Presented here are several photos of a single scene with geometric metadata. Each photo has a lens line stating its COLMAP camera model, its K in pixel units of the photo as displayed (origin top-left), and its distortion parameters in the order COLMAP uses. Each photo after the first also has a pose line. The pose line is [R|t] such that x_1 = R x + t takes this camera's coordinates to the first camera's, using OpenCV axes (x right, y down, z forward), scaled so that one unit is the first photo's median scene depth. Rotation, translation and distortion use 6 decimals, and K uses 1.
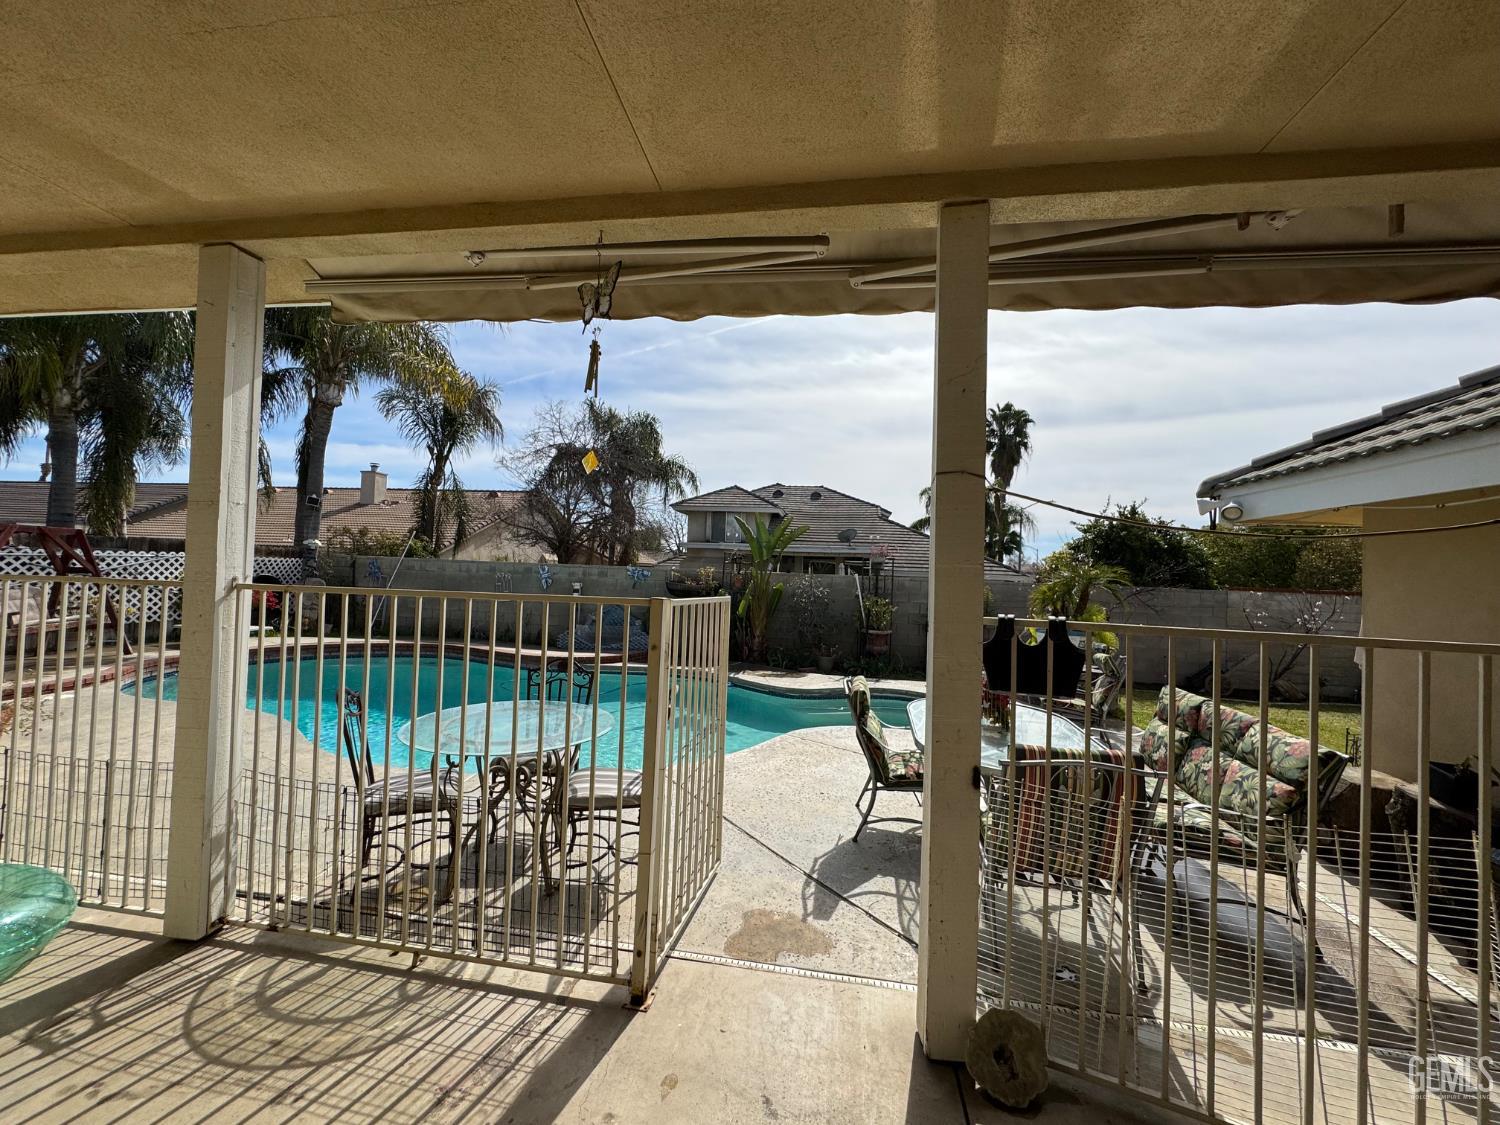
lens RADIAL K [[598.4, 0, 750.3], [0, 598.4, 559.5], [0, 0, 1]] dist [-0.008254, 0.002054]
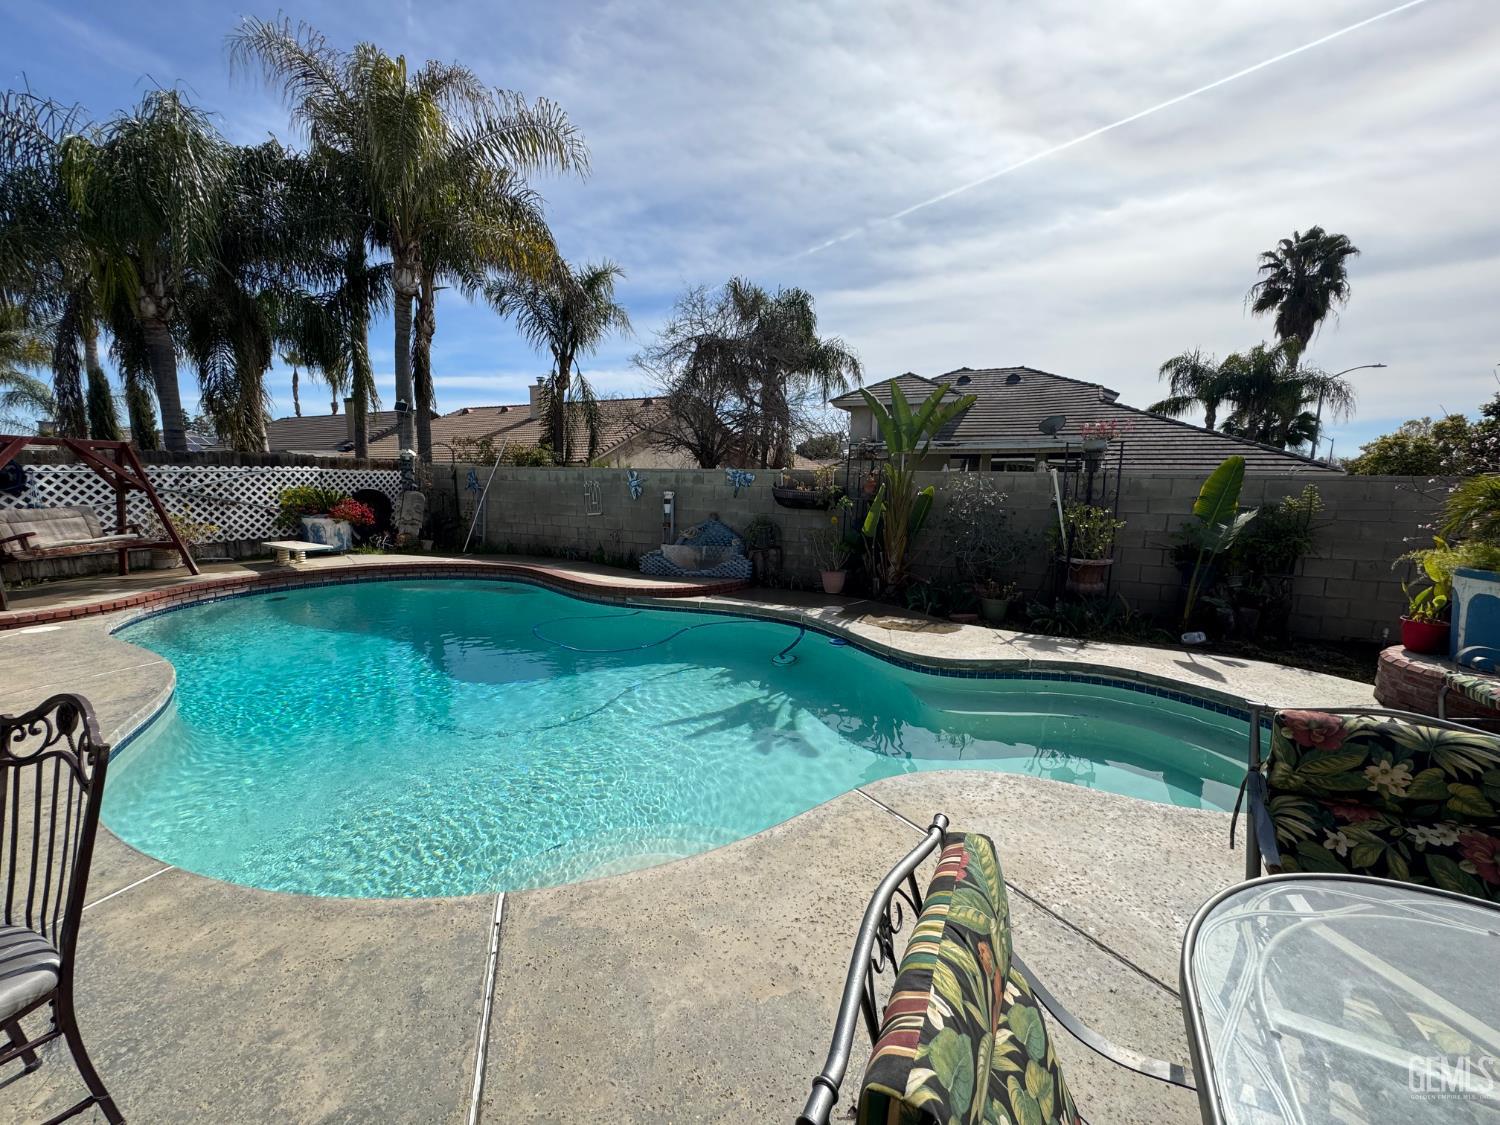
lens RADIAL K [[598.4, 0, 750.3], [0, 598.4, 559.5], [0, 0, 1]] dist [-0.008254, 0.002054]
pose [[0.952015, 0.017760, -0.305535, 0.030622], [0.028652, 0.988759, 0.146749, 0.007689], [0.304706, -0.148461, 0.940805, 0.137177]]
